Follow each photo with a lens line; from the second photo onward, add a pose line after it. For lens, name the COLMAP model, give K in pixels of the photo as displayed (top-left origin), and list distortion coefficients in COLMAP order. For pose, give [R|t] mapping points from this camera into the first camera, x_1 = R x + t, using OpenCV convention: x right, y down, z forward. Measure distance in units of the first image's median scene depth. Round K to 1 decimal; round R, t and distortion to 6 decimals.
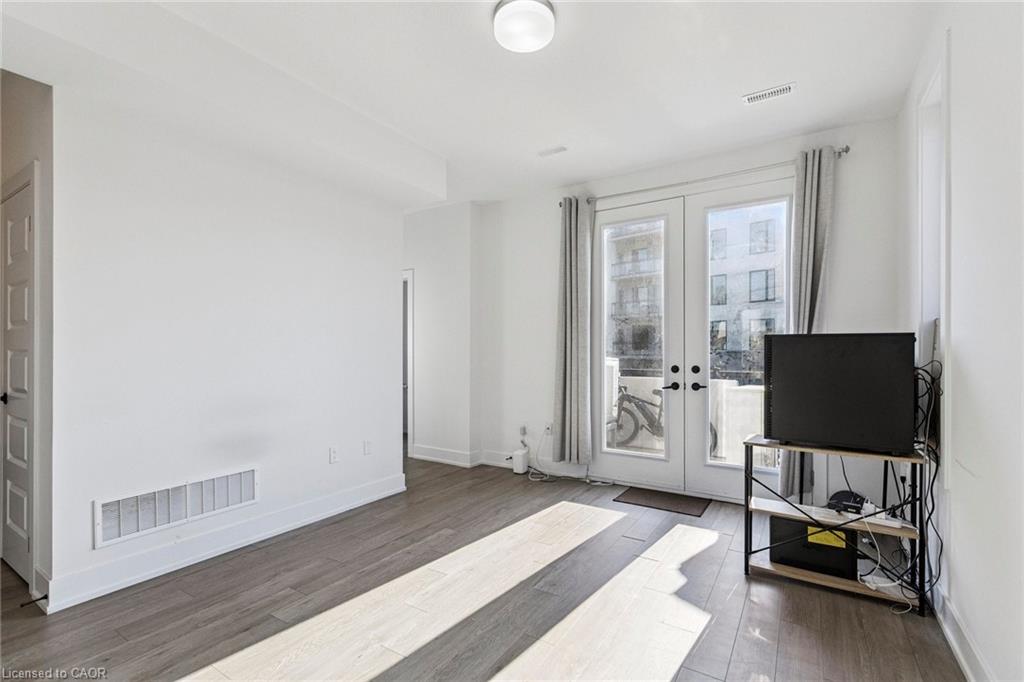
lens RADIAL K [[467.3, 0, 512.9], [0, 467.3, 344.7], [0, 0, 1]] dist [0.001362, 0.000110]
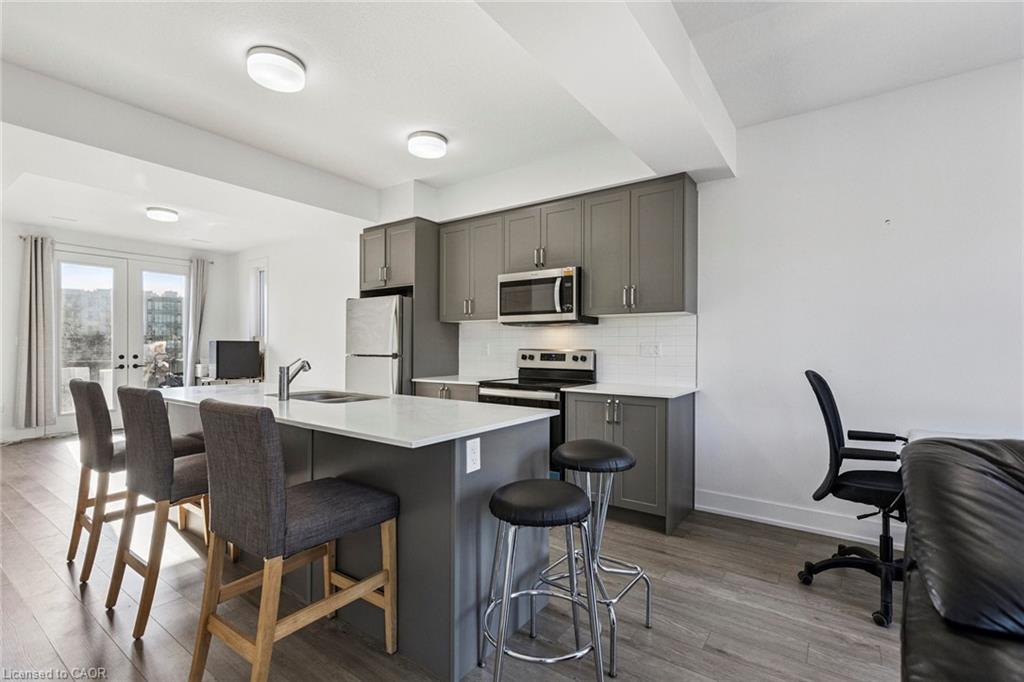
lens RADIAL K [[464.5, 0, 508.7], [0, 464.5, 346.7], [0, 0, 1]] dist [-0.000233, 0.000206]
pose [[0.057632, 0.000914, 0.998337, -1.302991], [-0.011870, 0.999930, -0.000230, -0.002638], [-0.998267, -0.011837, 0.057639, -0.544105]]
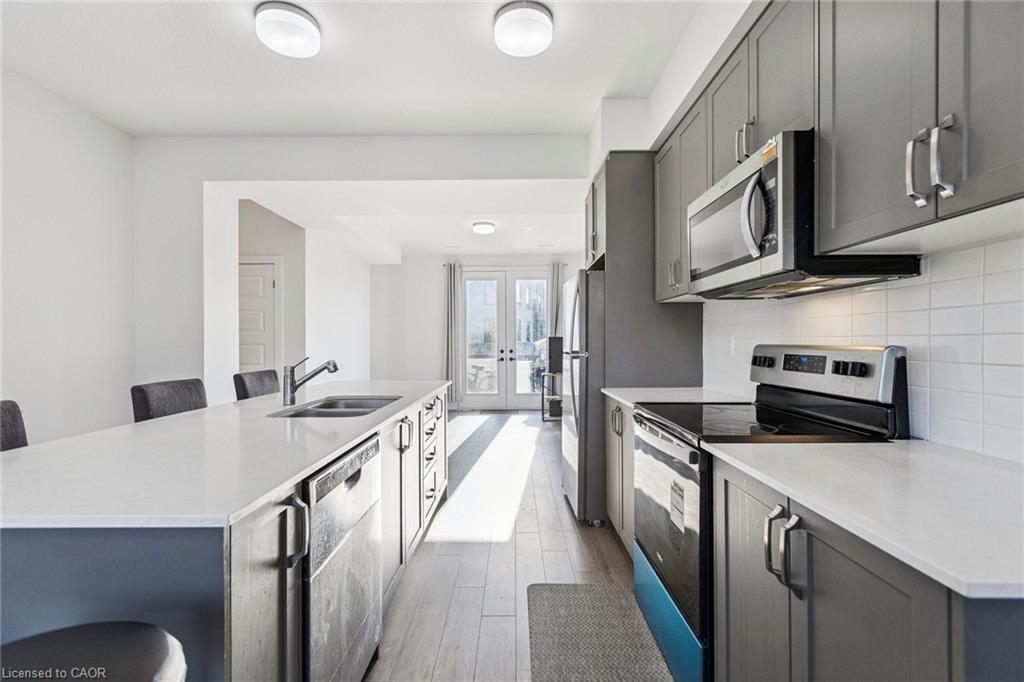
lens RADIAL K [[457.6, 0, 512.0], [0, 457.6, 341.0], [0, 0, 1]] dist [0.000423, -0.000051]
pose [[0.849806, -0.003858, 0.527081, -0.727040], [0.001963, 0.999989, 0.004155, -0.004671], [-0.527092, -0.002496, 0.849805, -0.818323]]
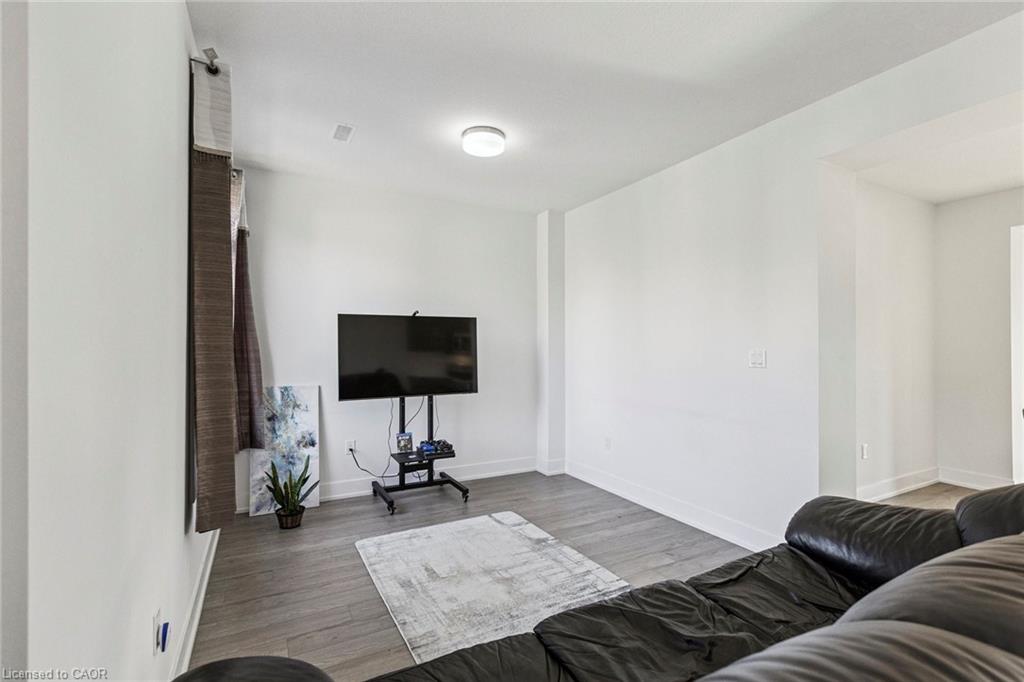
lens RADIAL K [[461.1, 0, 510.7], [0, 461.1, 344.6], [0, 0, 1]] dist [0.000464, -0.000036]
pose [[0.870236, -0.001002, -0.492635, -1.260669], [0.002688, 0.999993, 0.002715, -0.044698], [0.492628, -0.003687, 0.870232, -1.255024]]
